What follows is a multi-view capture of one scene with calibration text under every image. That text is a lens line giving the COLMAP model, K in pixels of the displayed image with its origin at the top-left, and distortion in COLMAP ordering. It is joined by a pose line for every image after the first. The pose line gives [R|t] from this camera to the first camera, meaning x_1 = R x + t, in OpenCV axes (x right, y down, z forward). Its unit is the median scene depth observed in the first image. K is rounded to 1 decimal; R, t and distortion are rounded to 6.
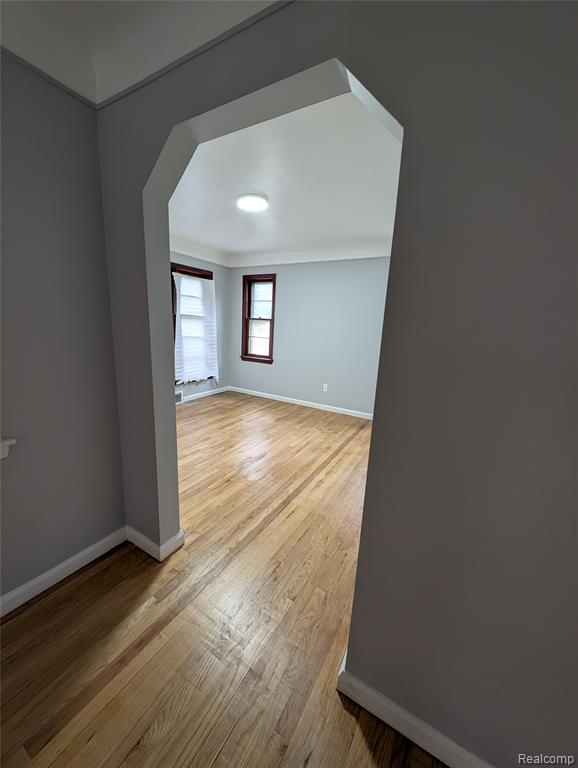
lens RADIAL K [[285.7, 0, 285.6], [0, 285.7, 380.7], [0, 0, 1]] dist [0.014359, -0.005711]
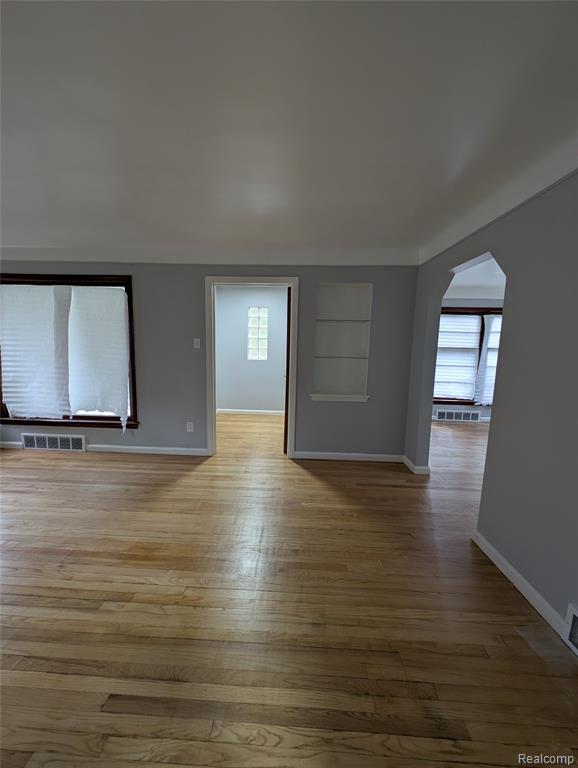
lens RADIAL K [[285.7, 0, 285.6], [0, 285.7, 380.7], [0, 0, 1]] dist [0.014359, -0.005711]
pose [[0.477803, 0.074828, -0.875274, 0.441280], [-0.173179, 0.984836, -0.010342, 0.095674], [0.861228, 0.156521, 0.483517, -0.435434]]
